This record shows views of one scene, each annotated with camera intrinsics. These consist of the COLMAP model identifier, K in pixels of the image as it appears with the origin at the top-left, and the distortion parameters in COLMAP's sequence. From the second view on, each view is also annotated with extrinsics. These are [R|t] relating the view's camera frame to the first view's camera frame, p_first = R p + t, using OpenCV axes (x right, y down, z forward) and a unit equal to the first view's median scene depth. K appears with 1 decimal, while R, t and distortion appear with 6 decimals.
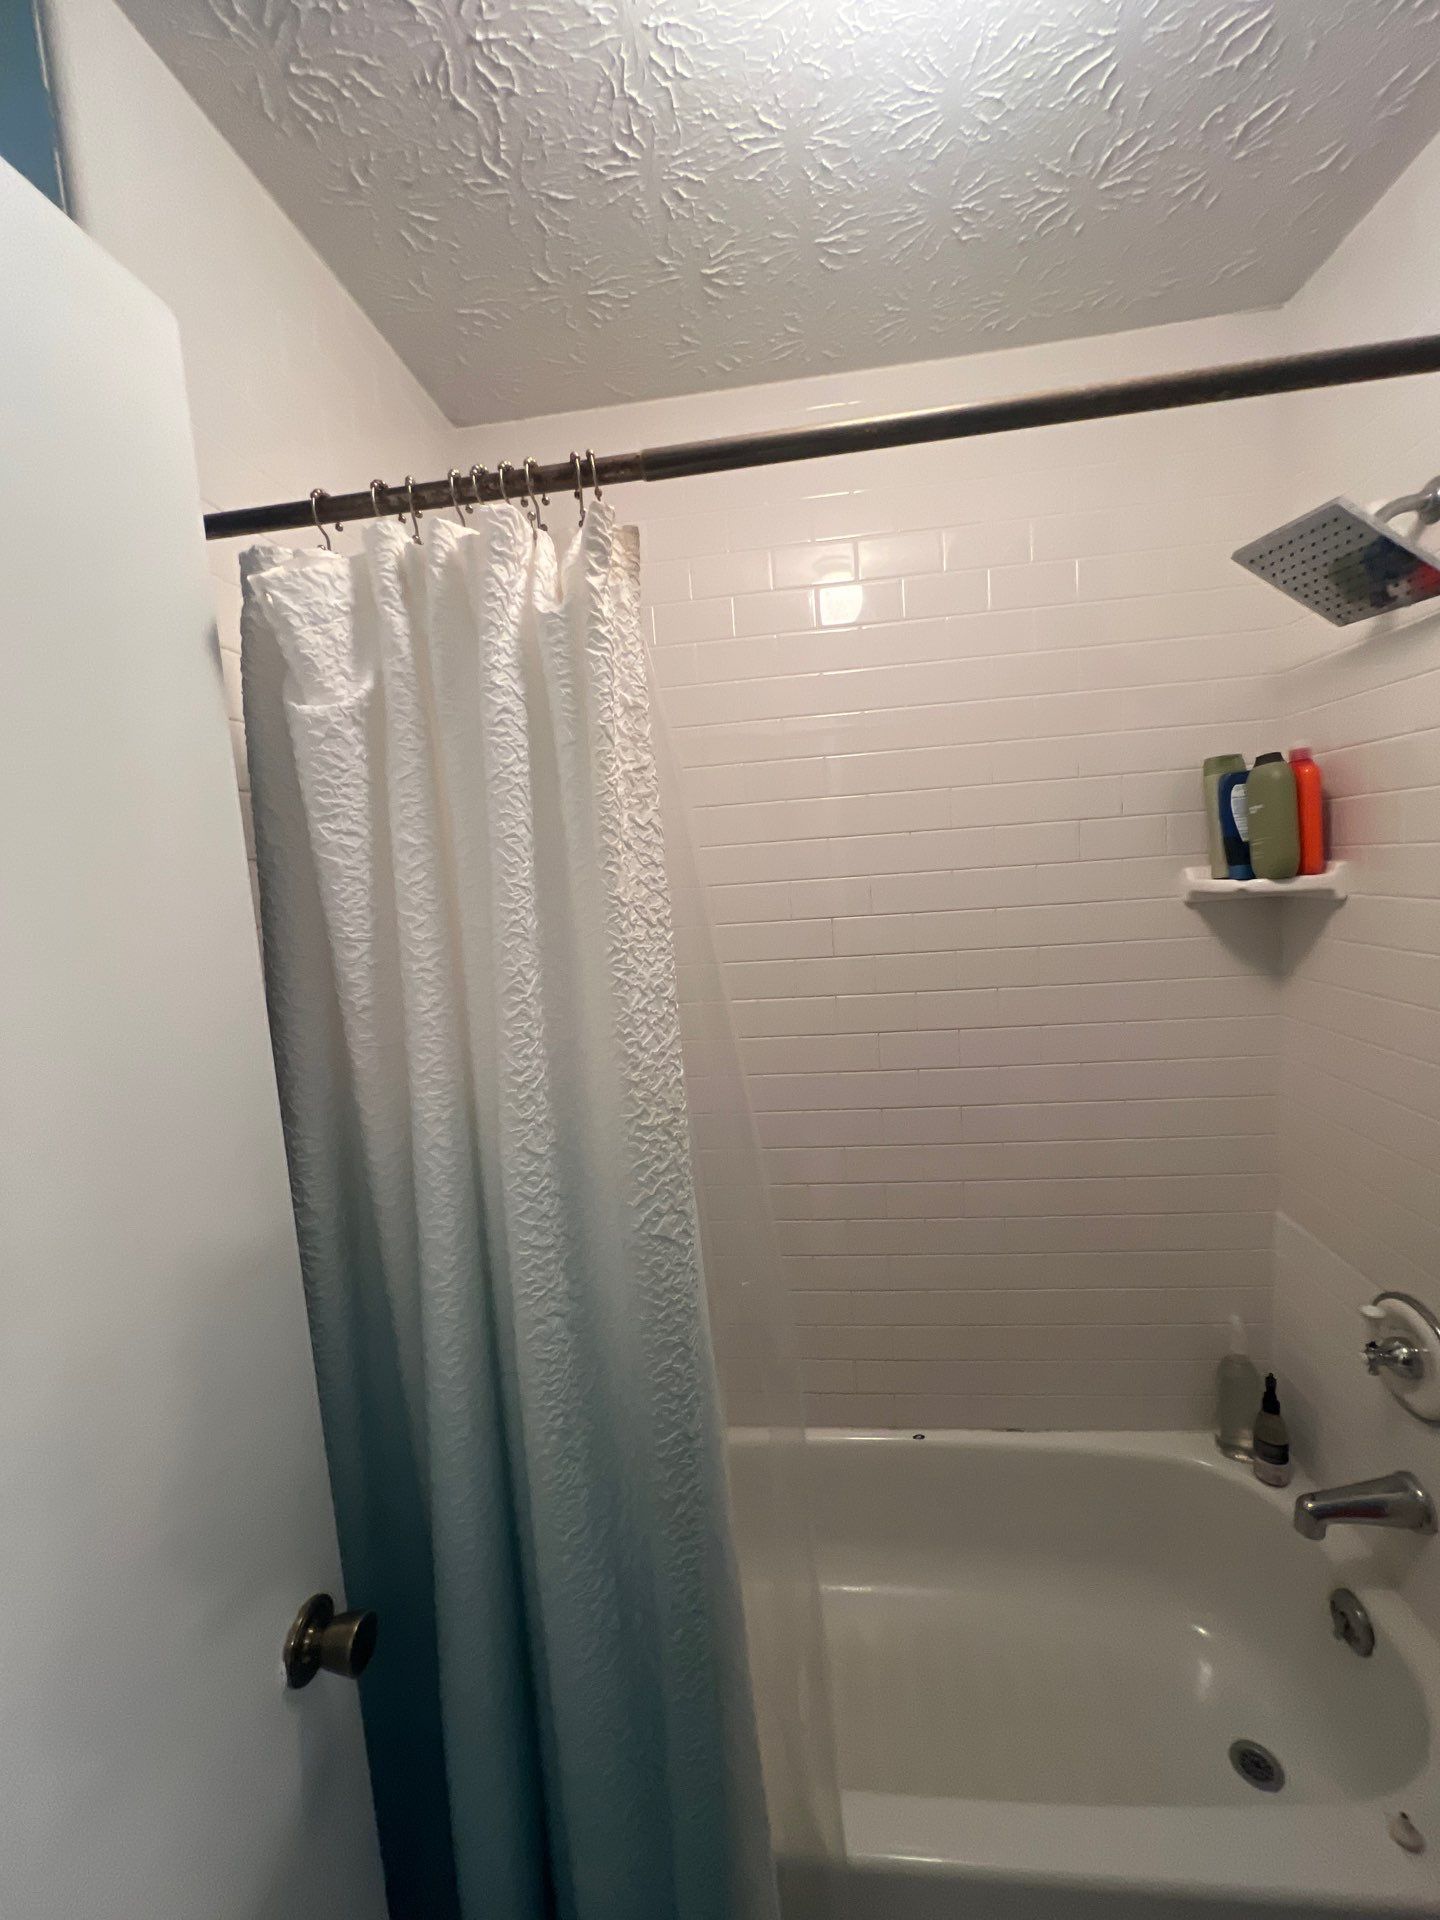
lens RADIAL K [[759.6, 0, 727.0], [0, 759.6, 953.4], [0, 0, 1]] dist [-0.005575, 0.000025]
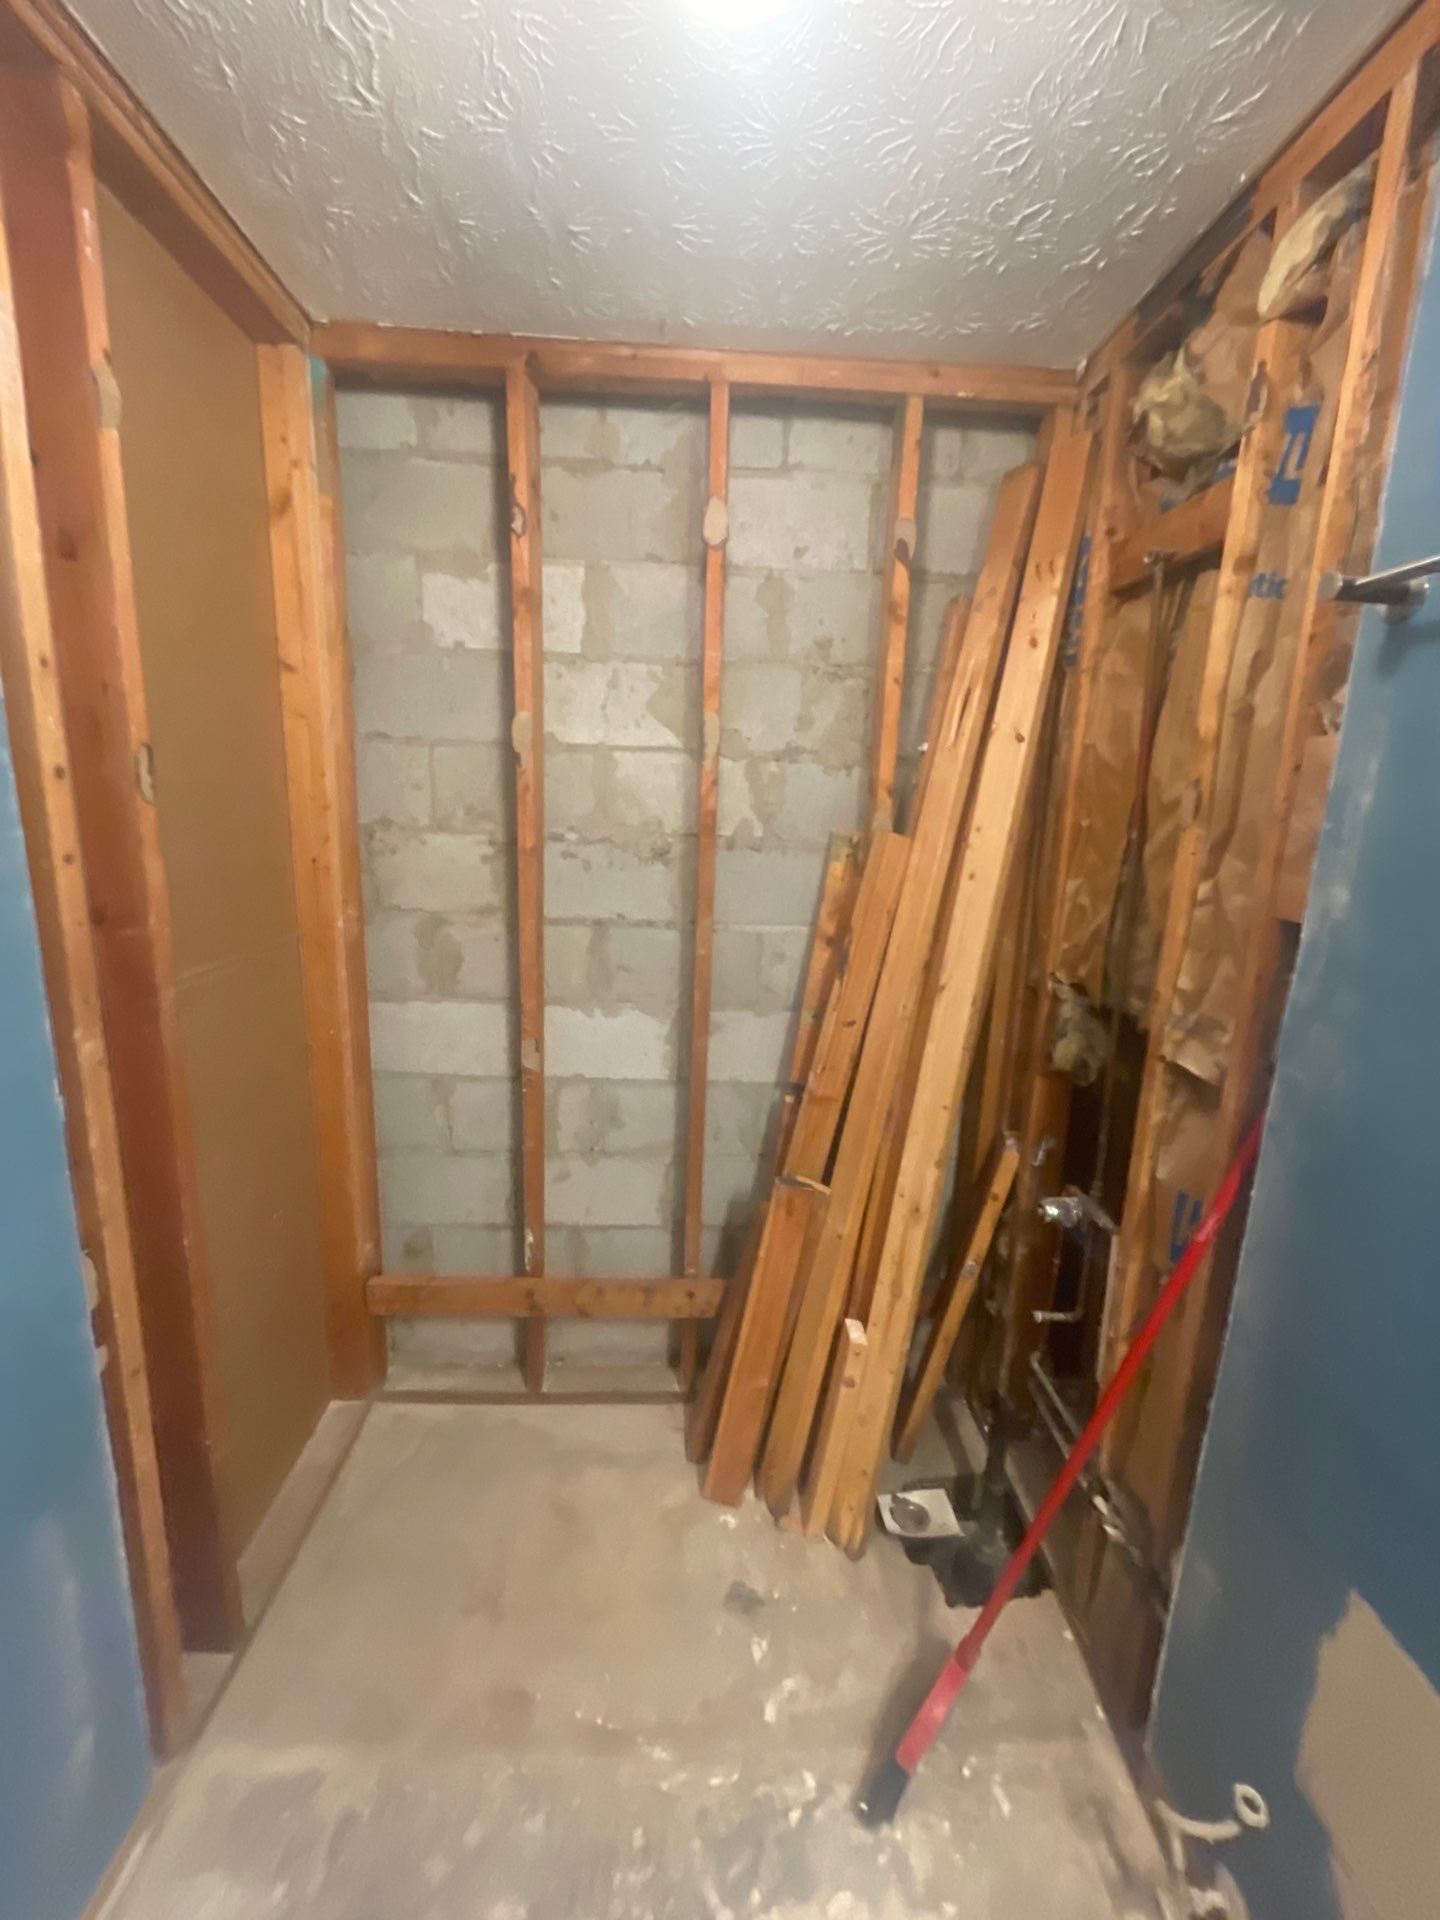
lens RADIAL K [[759.6, 0, 732.8], [0, 759.6, 952.3], [0, 0, 1]] dist [-0.005575, 0.000025]
pose [[0.981372, 0.070795, 0.178600, 0.101723], [-0.085570, 0.993397, 0.076419, 0.039249], [-0.172011, -0.090279, 0.980950, -0.259021]]
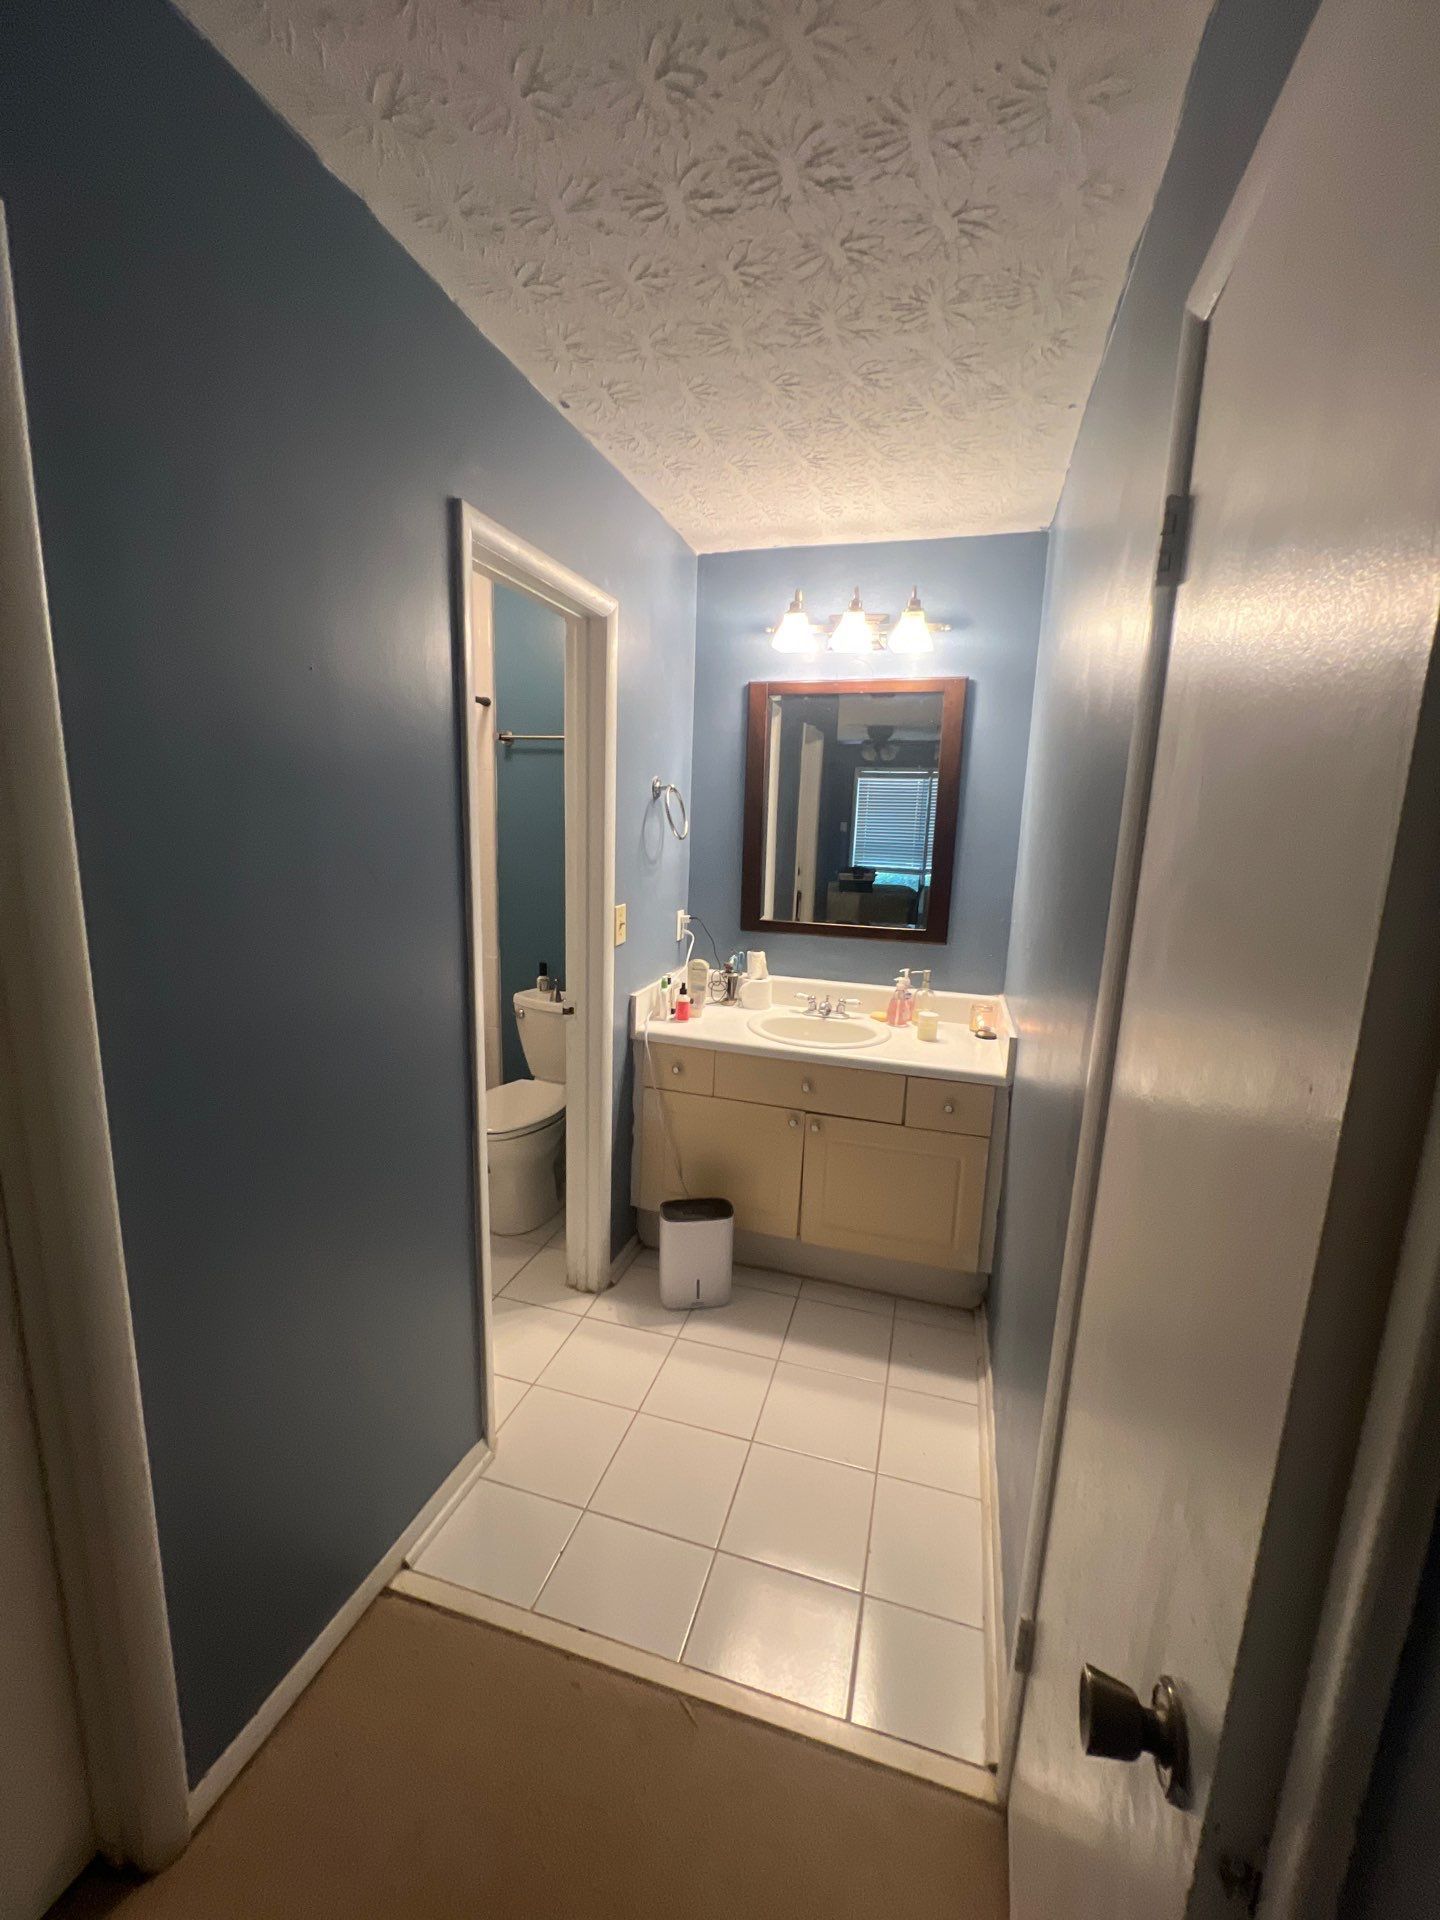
lens RADIAL K [[759.6, 0, 729.5], [0, 759.6, 958.6], [0, 0, 1]] dist [-0.005575, 0.000025]
pose [[0.161288, -0.100250, 0.981803, -2.417695], [0.067465, 0.993620, 0.090374, 0.368620], [-0.984599, 0.051661, 0.167022, -1.009867]]
